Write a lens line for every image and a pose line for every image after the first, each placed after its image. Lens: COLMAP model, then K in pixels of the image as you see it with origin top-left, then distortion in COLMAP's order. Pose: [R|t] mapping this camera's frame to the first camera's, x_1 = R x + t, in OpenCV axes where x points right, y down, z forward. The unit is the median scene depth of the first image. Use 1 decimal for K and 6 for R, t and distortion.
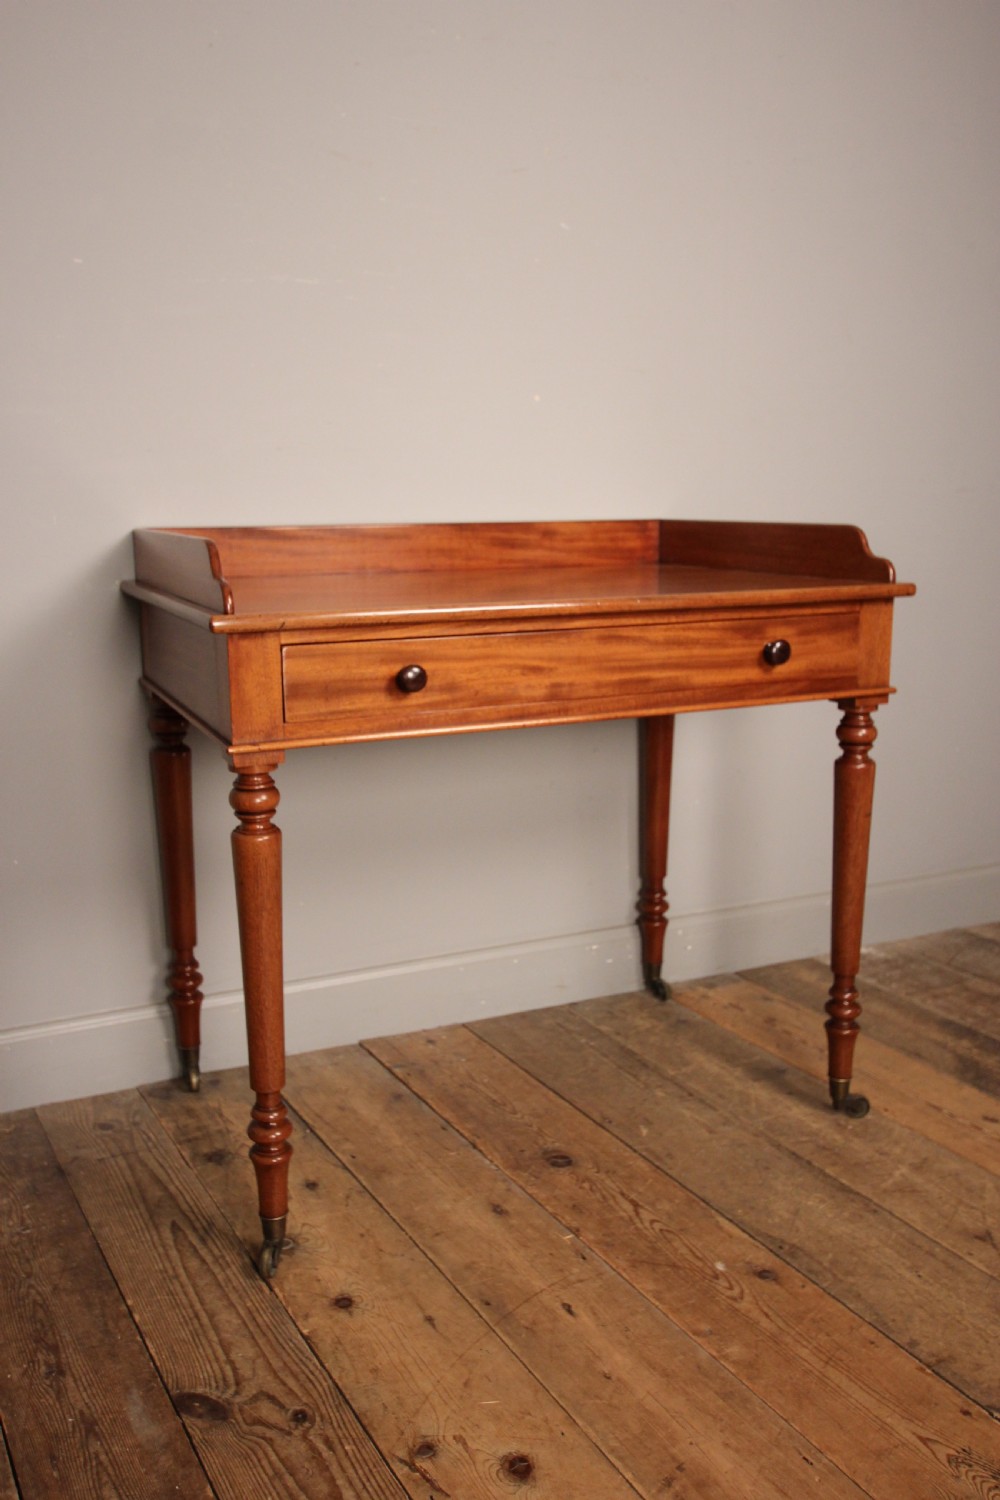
lens RADIAL K [[1254.9, 0, 498.1], [0, 1254.9, 752.4], [0, 0, 1]] dist [0.004842, 0.022275]
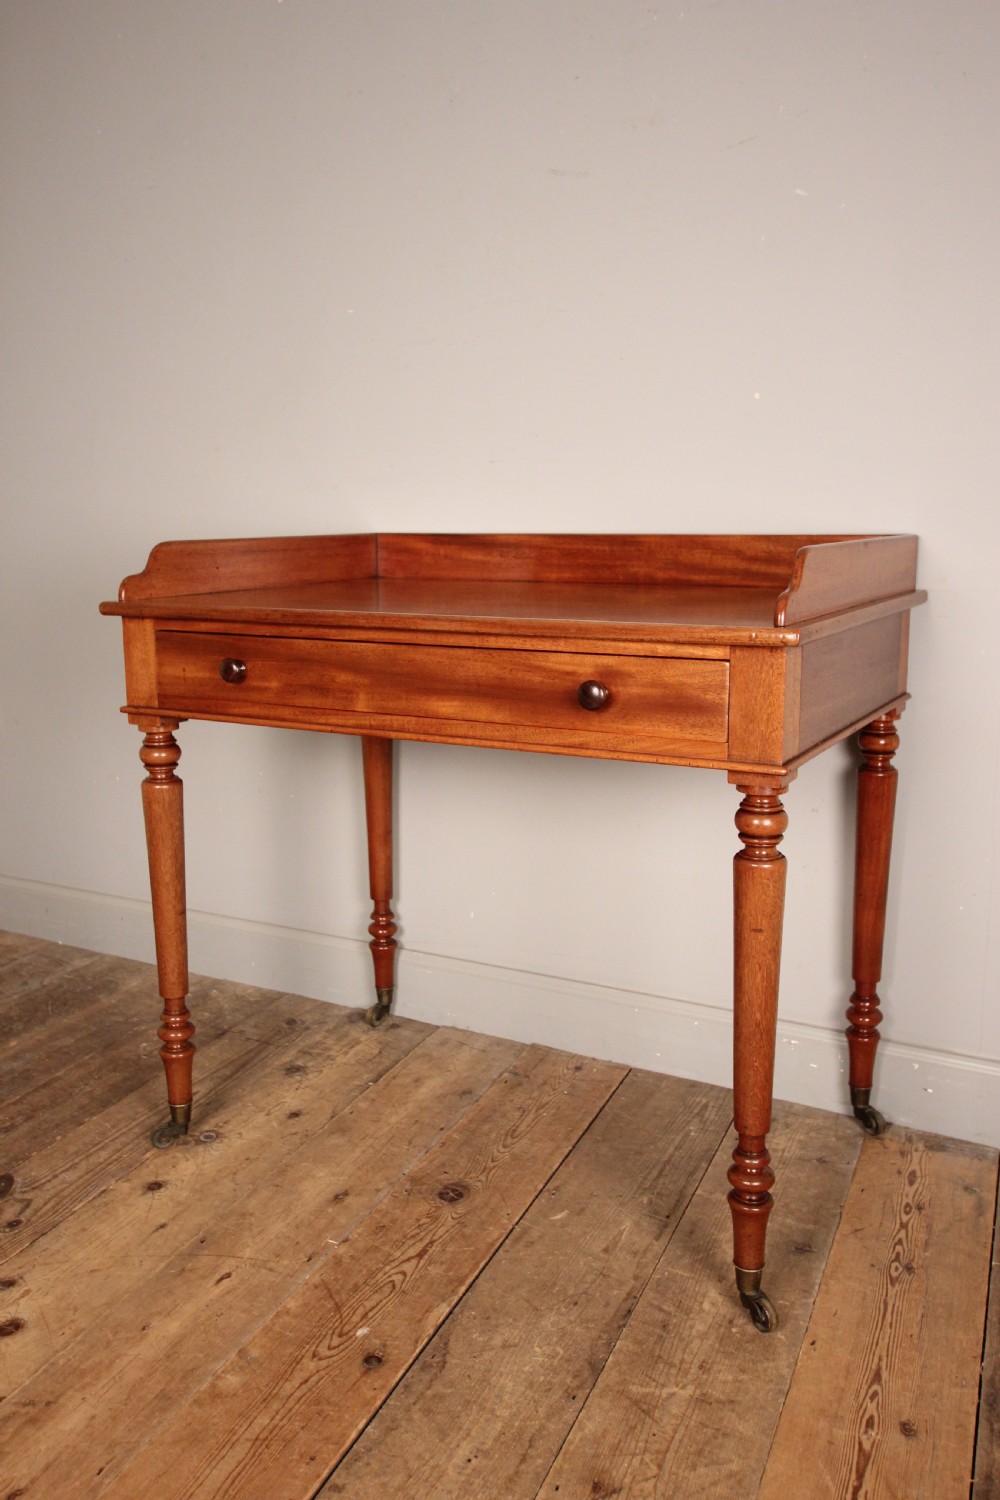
lens RADIAL K [[1290.6, 0, 496.6], [0, 1290.6, 747.0], [0, 0, 1]] dist [0.006977, 0.023070]
pose [[0.598432, 0.150055, -0.786996, 0.863936], [-0.163126, 0.984548, 0.063681, -0.087096], [0.784391, 0.090271, 0.613663, 0.423553]]
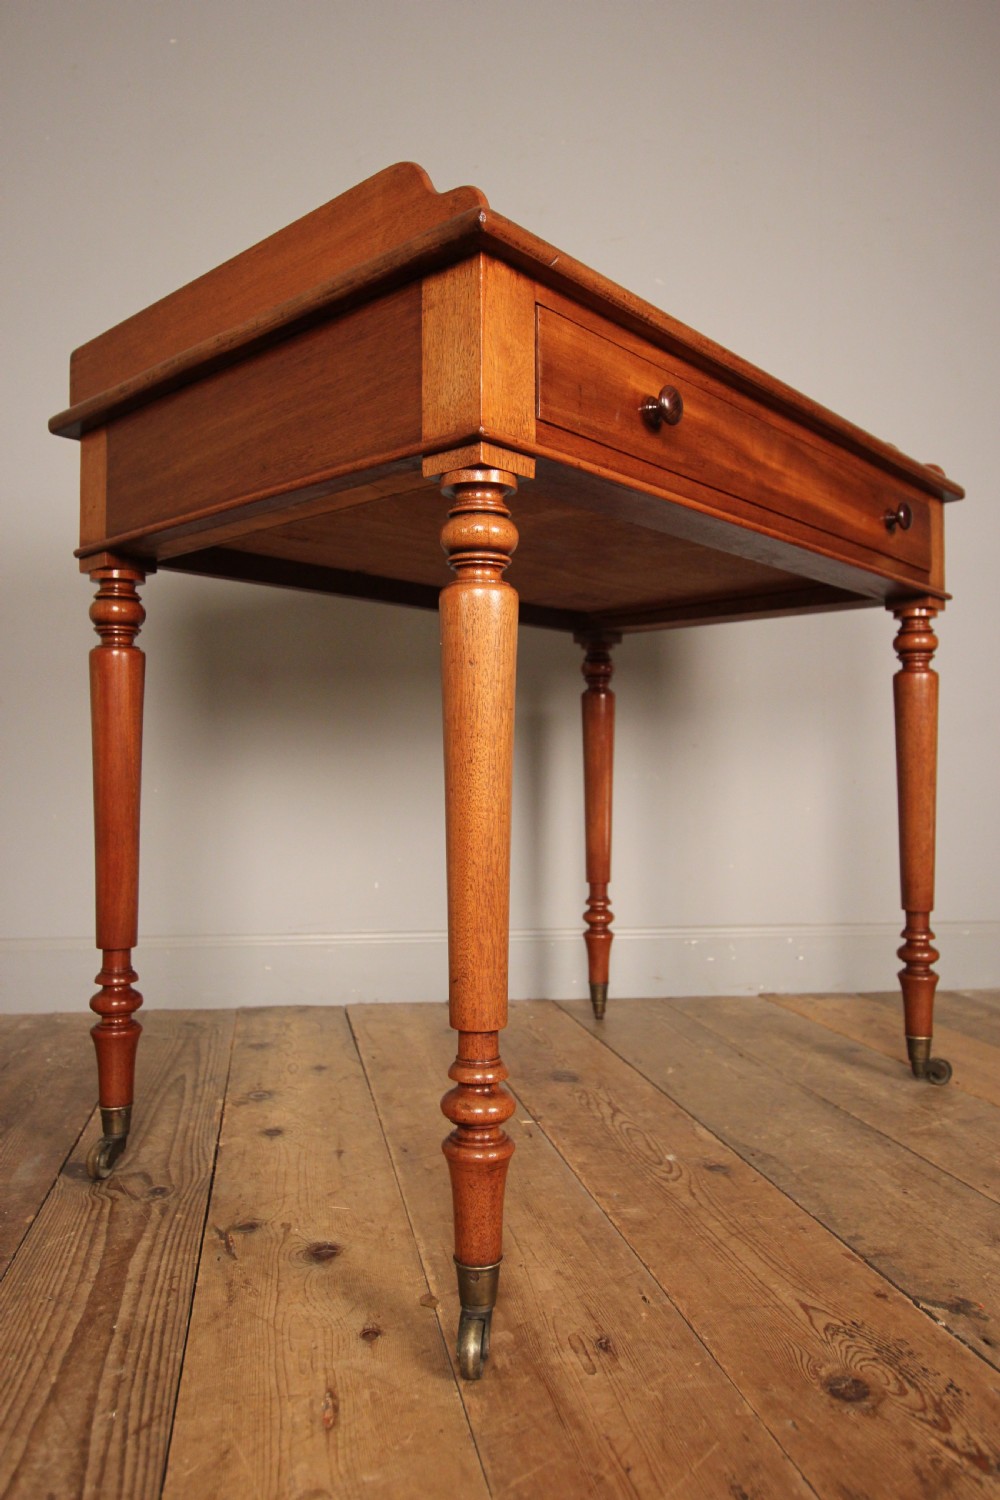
lens RADIAL K [[1048.9, 0, 494.9], [0, 1048.9, 745.5], [0, 0, 1]] dist [0.002219, 0.001497]
pose [[0.947356, -0.001723, -0.320176, 0.277802], [-0.070248, 0.974502, -0.213100, 0.273562], [0.312380, 0.224373, 0.923079, 0.199824]]
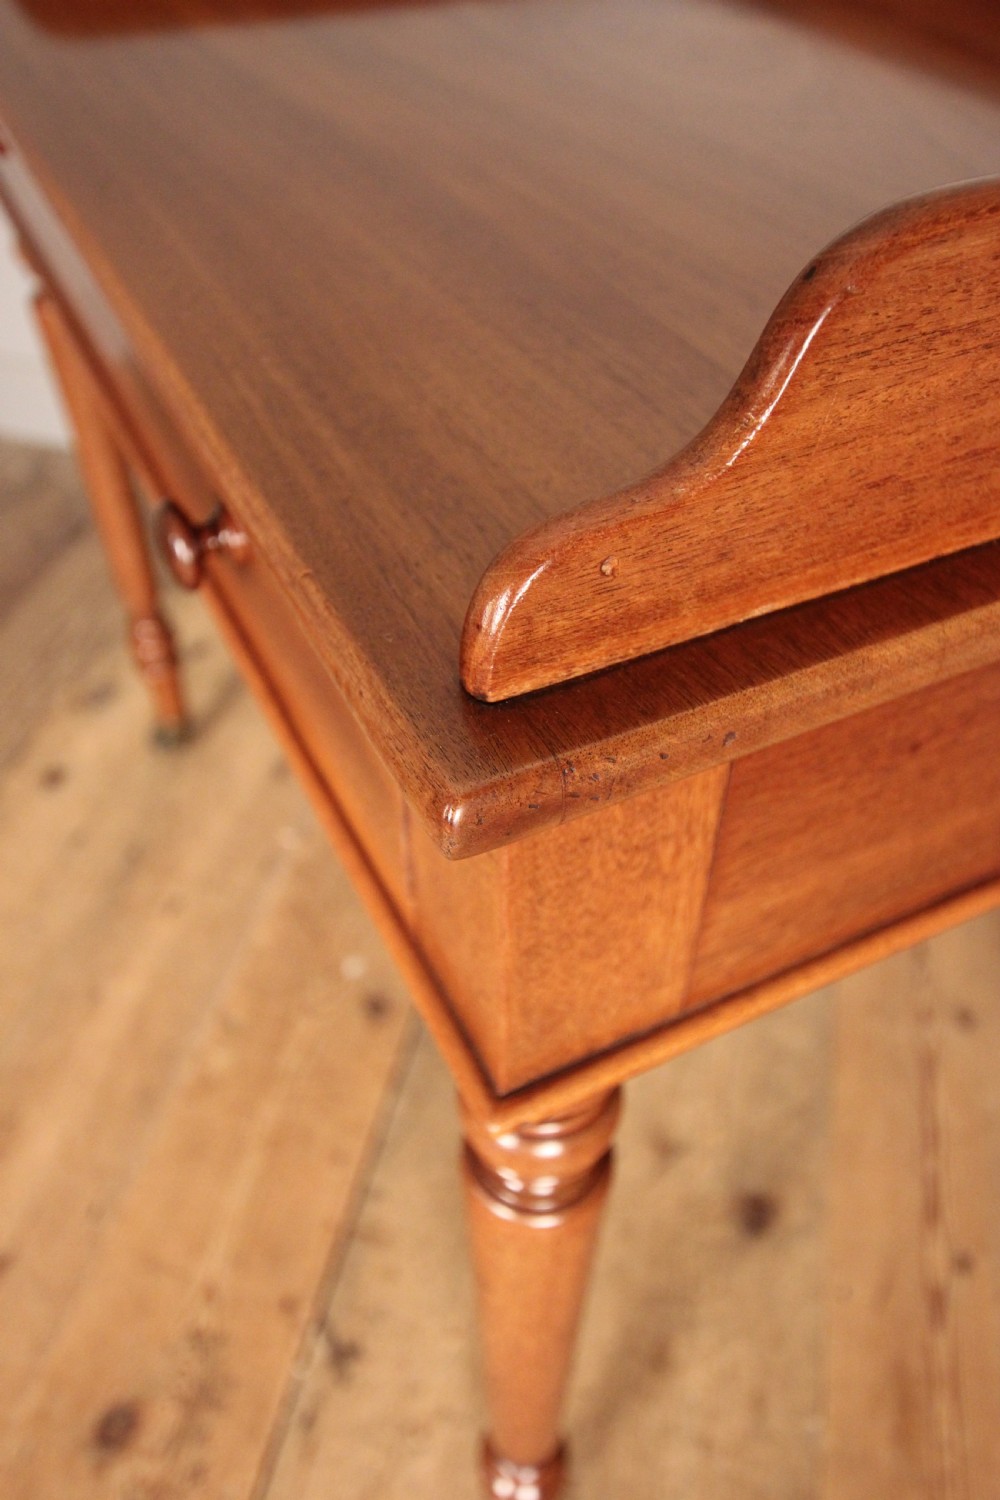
lens RADIAL K [[1163.7, 0, 500.0], [0, 1163.7, 750.0], [0, 0, 1]] dist [-0.000806, 0.002724]
pose [[0.726187, 0.479880, -0.492309, 0.511095], [-0.149570, 0.809213, 0.568158, -0.134000], [0.671030, -0.338955, 0.659415, 0.577193]]
